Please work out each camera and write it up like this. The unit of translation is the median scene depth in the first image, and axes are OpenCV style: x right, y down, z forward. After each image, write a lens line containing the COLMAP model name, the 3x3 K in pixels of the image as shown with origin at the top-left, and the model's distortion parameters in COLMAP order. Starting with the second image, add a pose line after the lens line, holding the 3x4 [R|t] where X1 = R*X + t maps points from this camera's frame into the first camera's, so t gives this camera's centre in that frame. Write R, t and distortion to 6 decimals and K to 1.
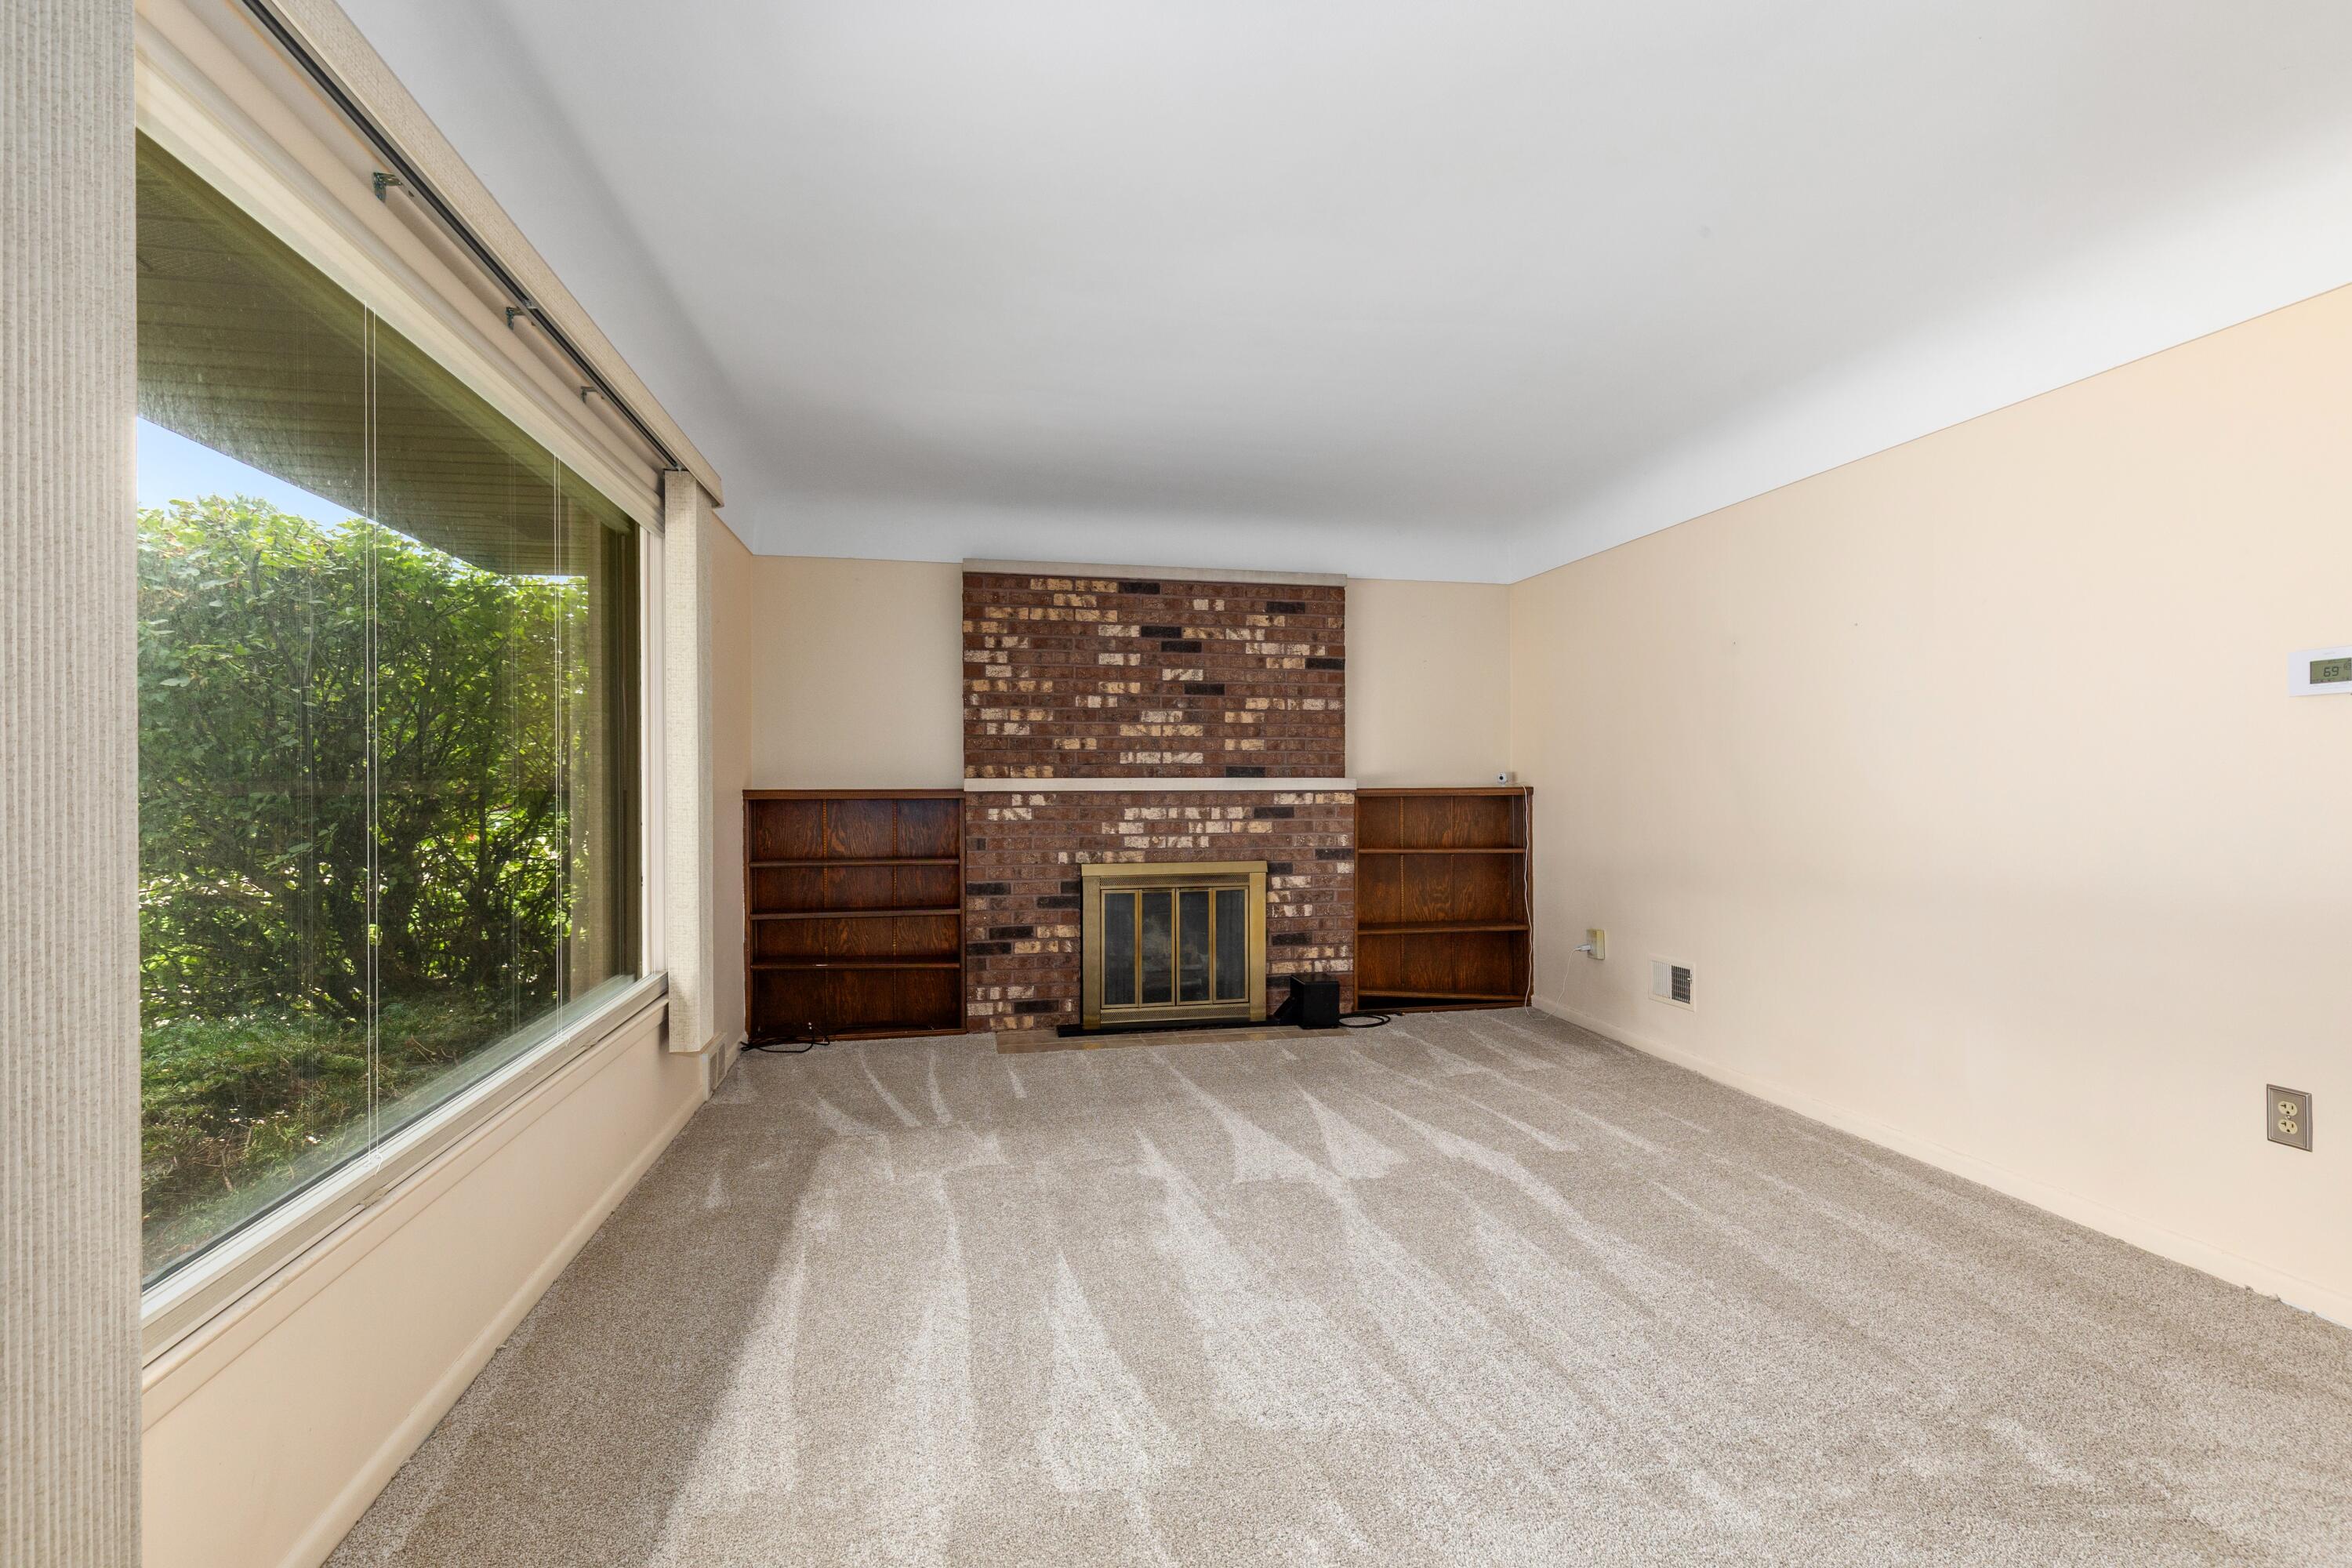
lens RADIAL K [[1067.2, 0, 1179.3], [0, 1067.2, 779.2], [0, 0, 1]] dist [0.002772, -0.000020]
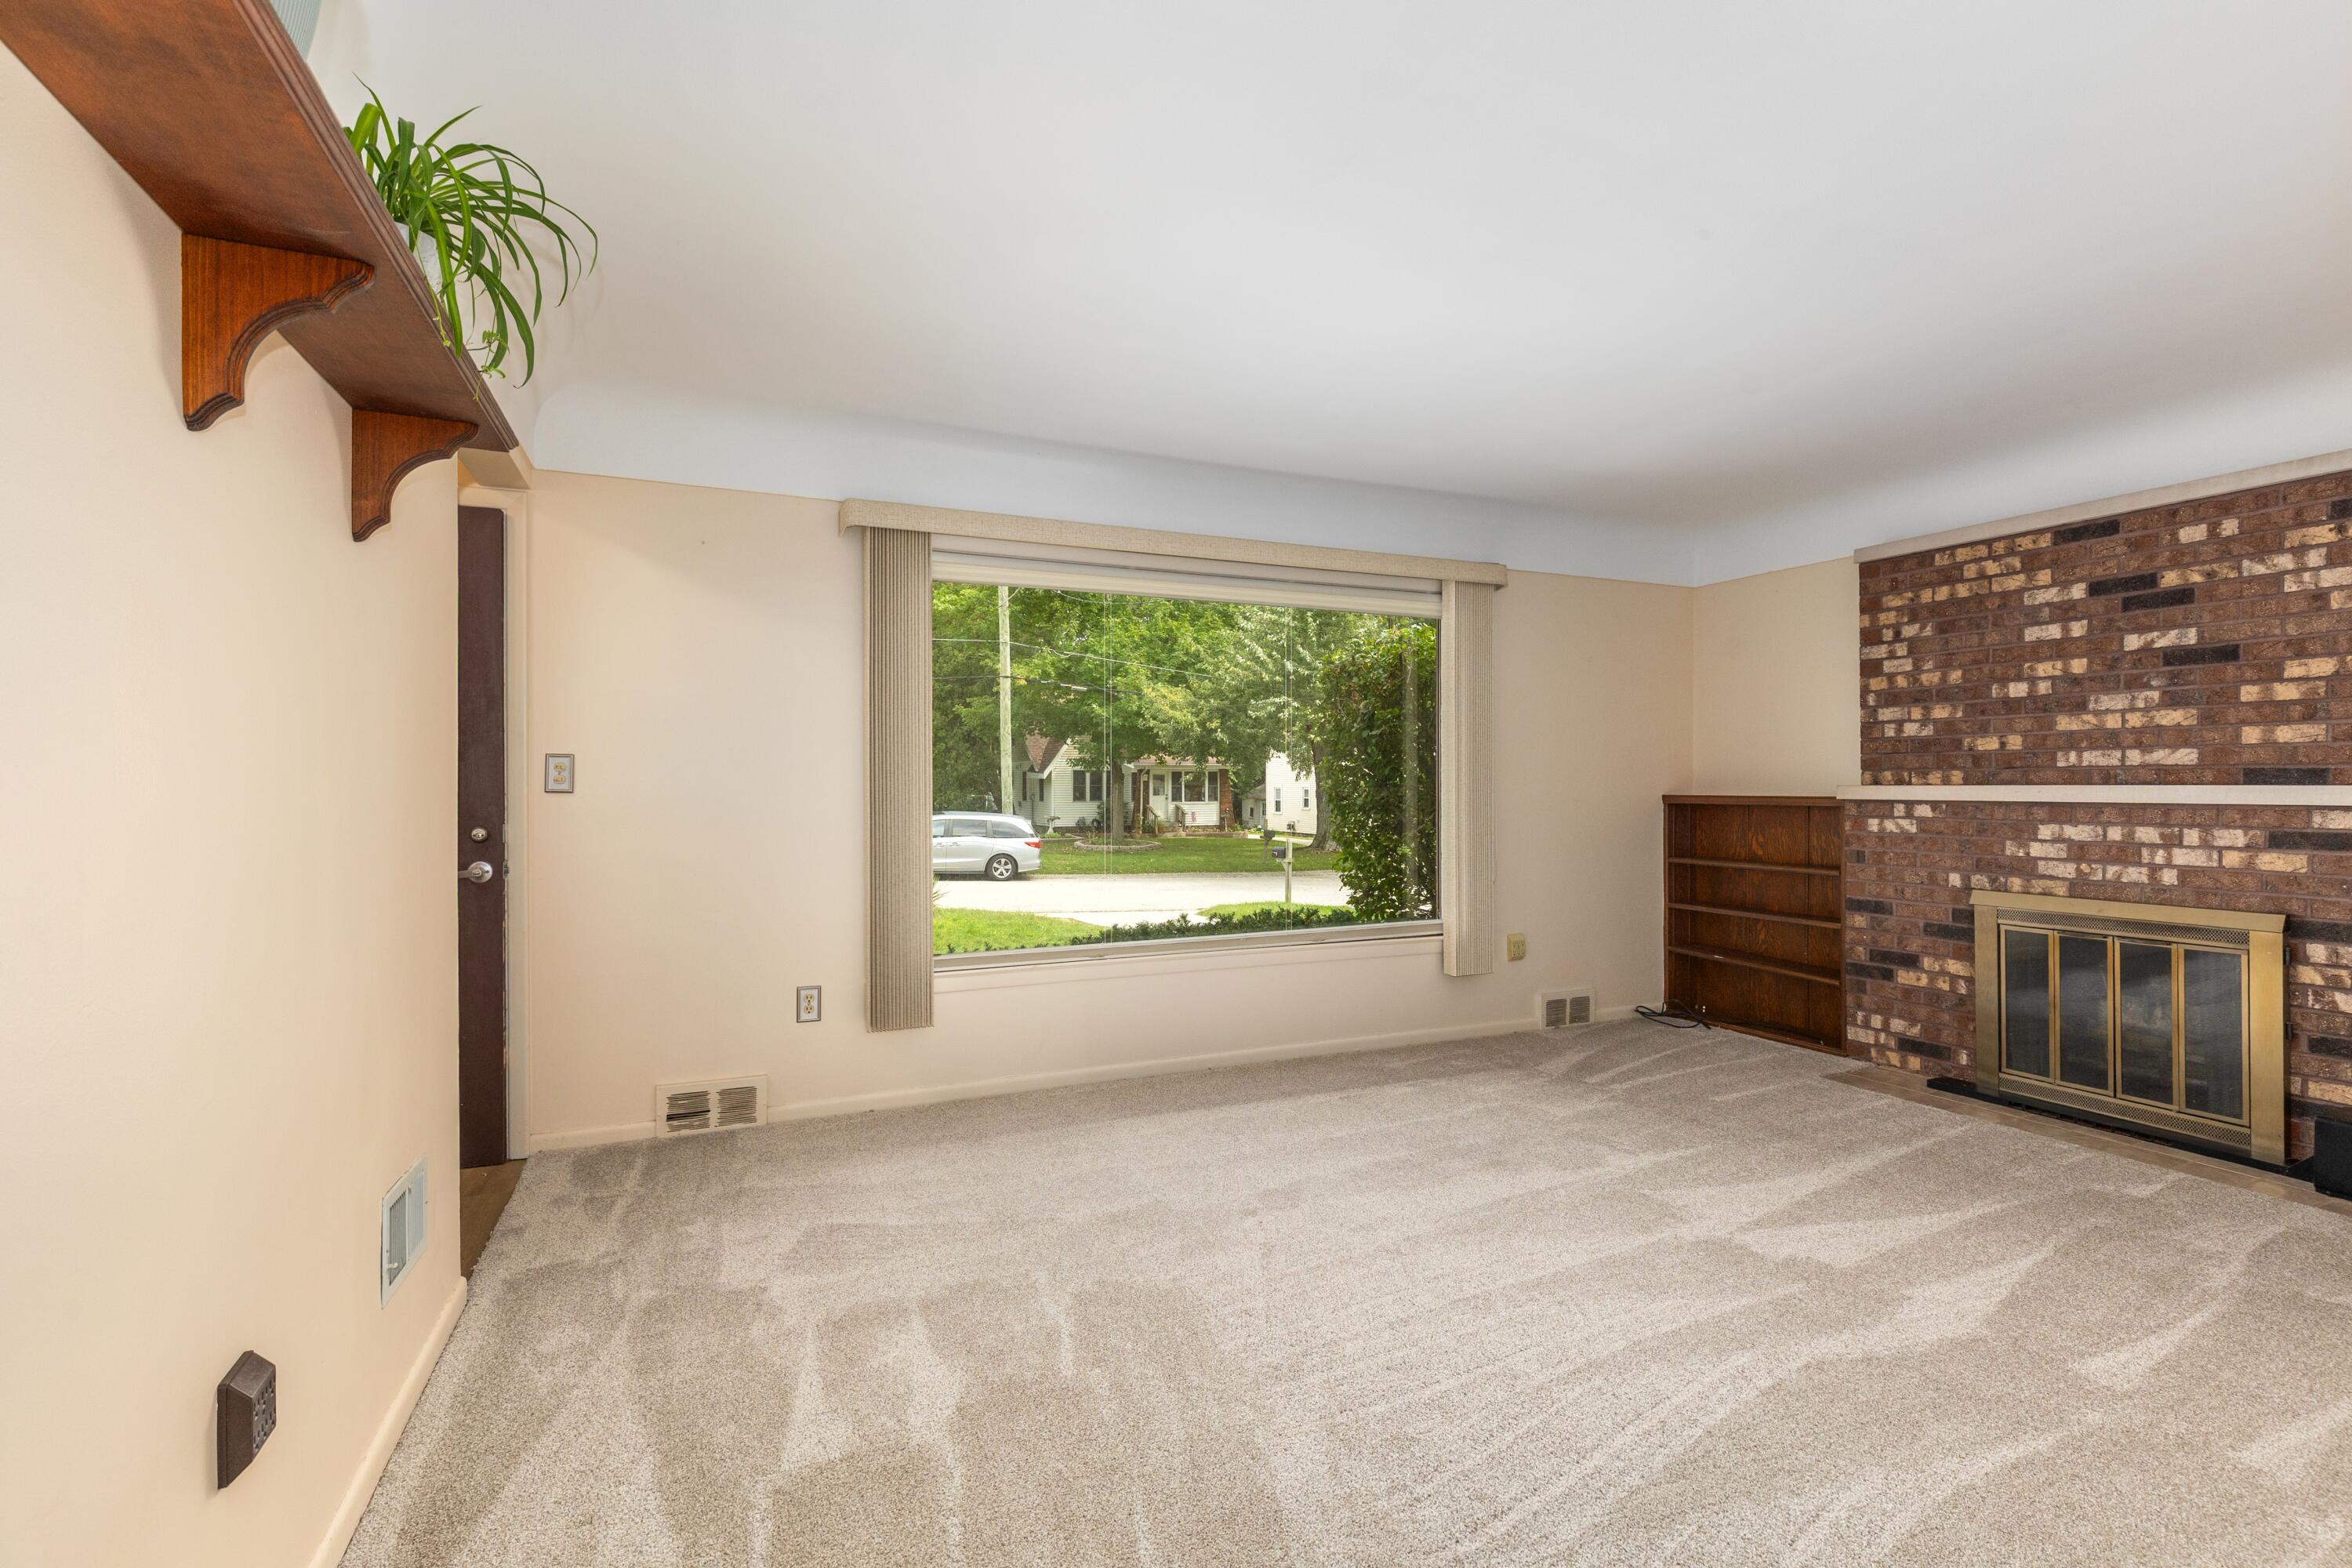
lens RADIAL K [[1067.2, 0, 1179.3], [0, 1067.2, 779.2], [0, 0, 1]] dist [0.002772, -0.000020]
pose [[0.209167, -0.002825, -0.977876, 0.578596], [0.004297, 0.999989, -0.001970, -0.006742], [0.977871, -0.003790, 0.209176, 0.222583]]
